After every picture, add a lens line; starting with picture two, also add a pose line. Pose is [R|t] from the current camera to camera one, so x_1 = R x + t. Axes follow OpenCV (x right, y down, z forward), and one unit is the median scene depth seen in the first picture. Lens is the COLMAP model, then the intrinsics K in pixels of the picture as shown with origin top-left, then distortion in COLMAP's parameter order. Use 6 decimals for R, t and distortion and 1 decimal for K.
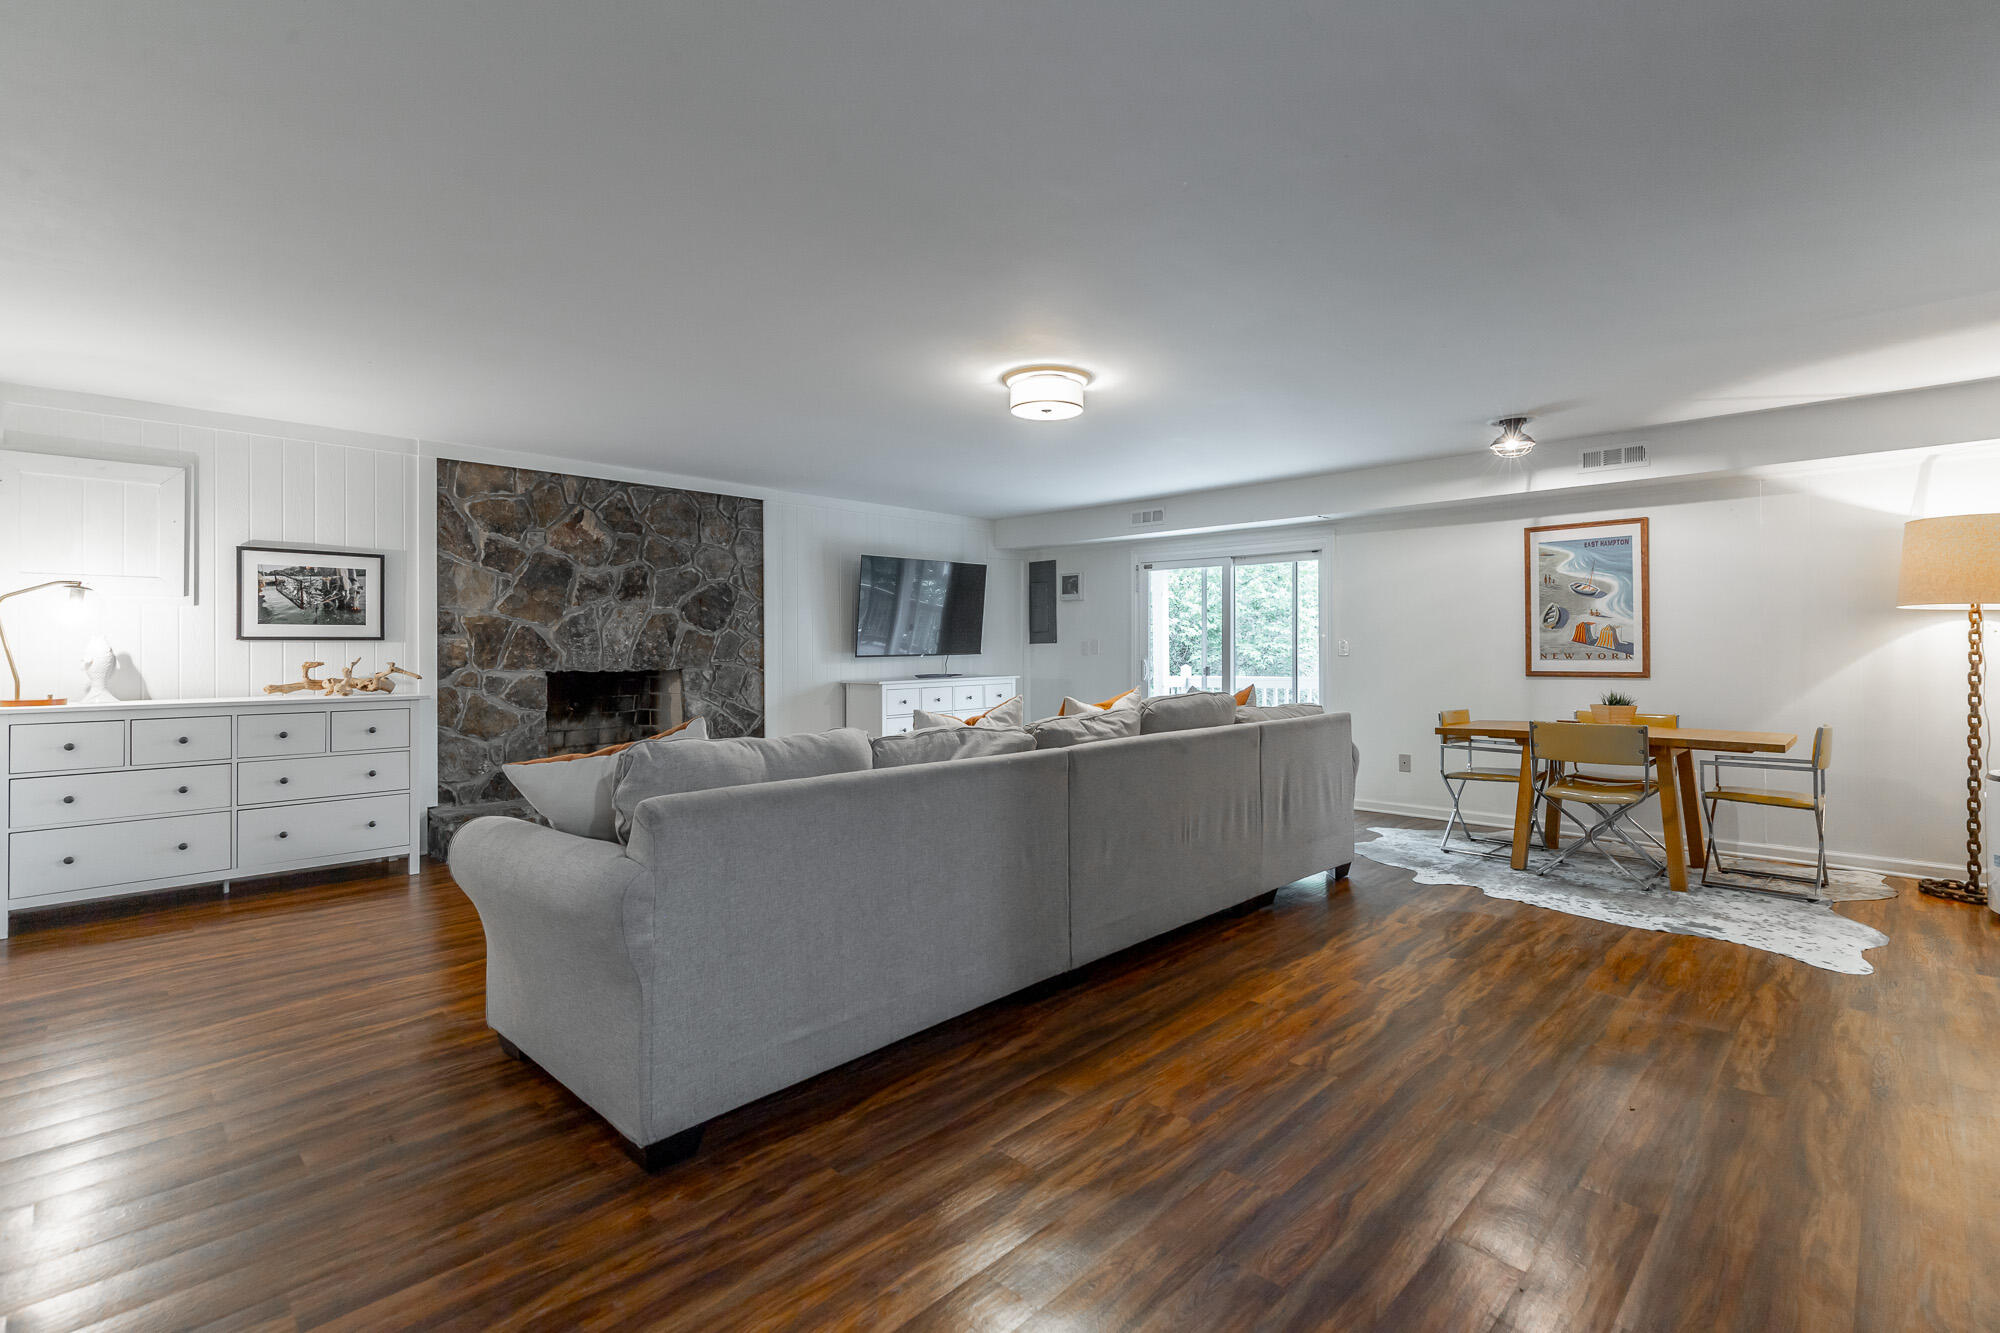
lens RADIAL K [[916.4, 0, 1014.4], [0, 916.4, 645.4], [0, 0, 1]] dist [0.006618, -0.000119]
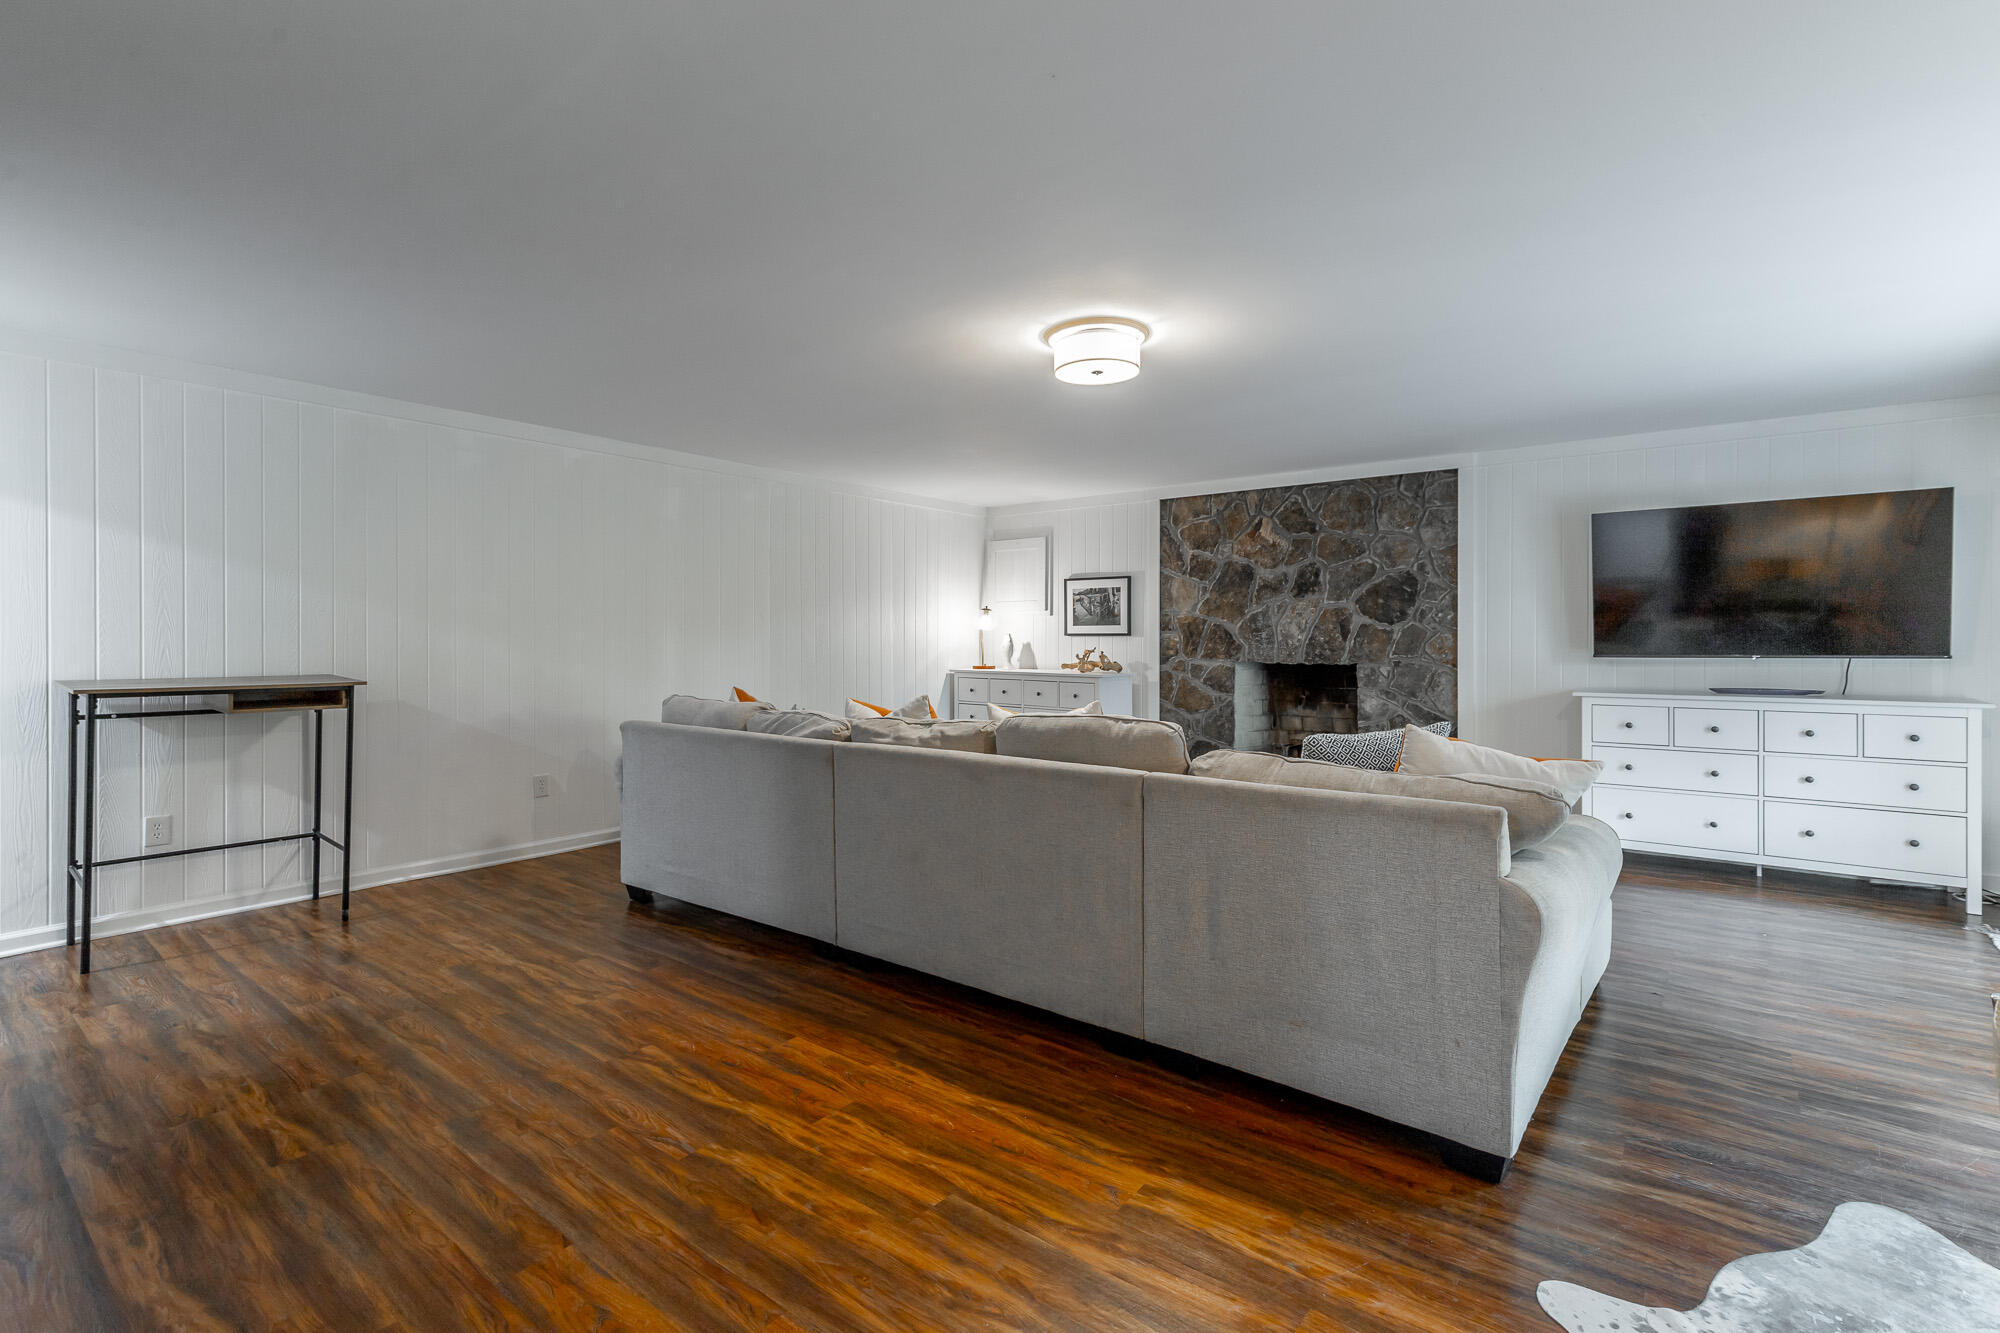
lens RADIAL K [[912.0, 0, 997.3], [0, 912.0, 634.0], [0, 0, 1]] dist [0.005377, 0.000552]
pose [[0.098671, 0.001167, -0.995119, 0.652543], [0.003169, 0.999994, 0.001487, -0.010088], [0.995115, -0.003300, 0.098667, 0.609204]]
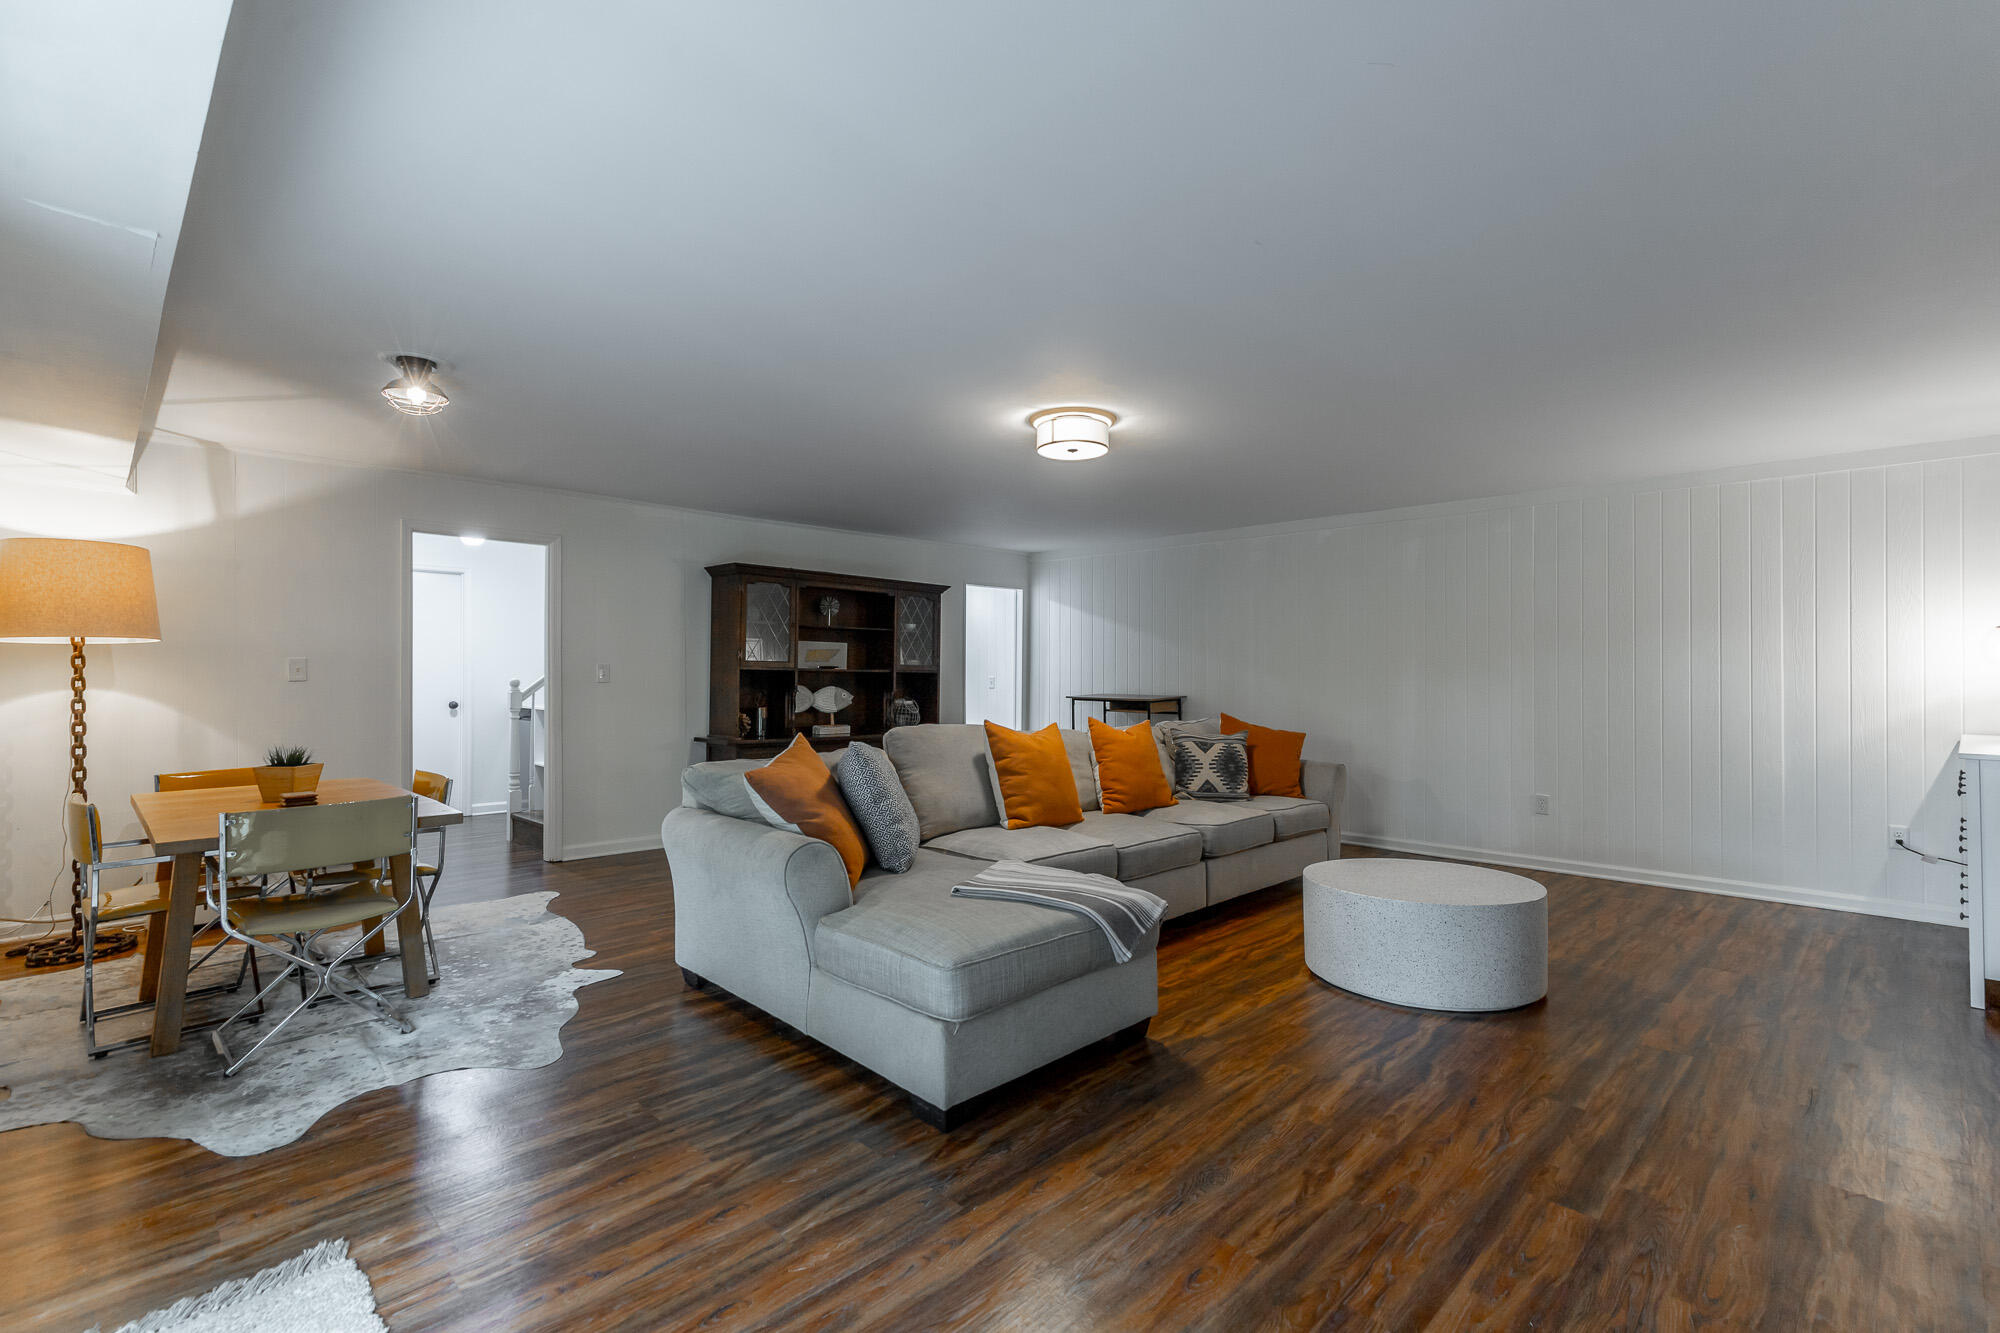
lens RADIAL K [[907.9, 0, 1004.8], [0, 907.9, 670.2], [0, 0, 1]] dist [0.003061, -0.000029]
pose [[-0.999916, 0.001613, 0.012867, 0.071429], [0.001501, 0.999961, -0.008687, -0.002669], [-0.012880, -0.008667, -0.999879, 1.487115]]
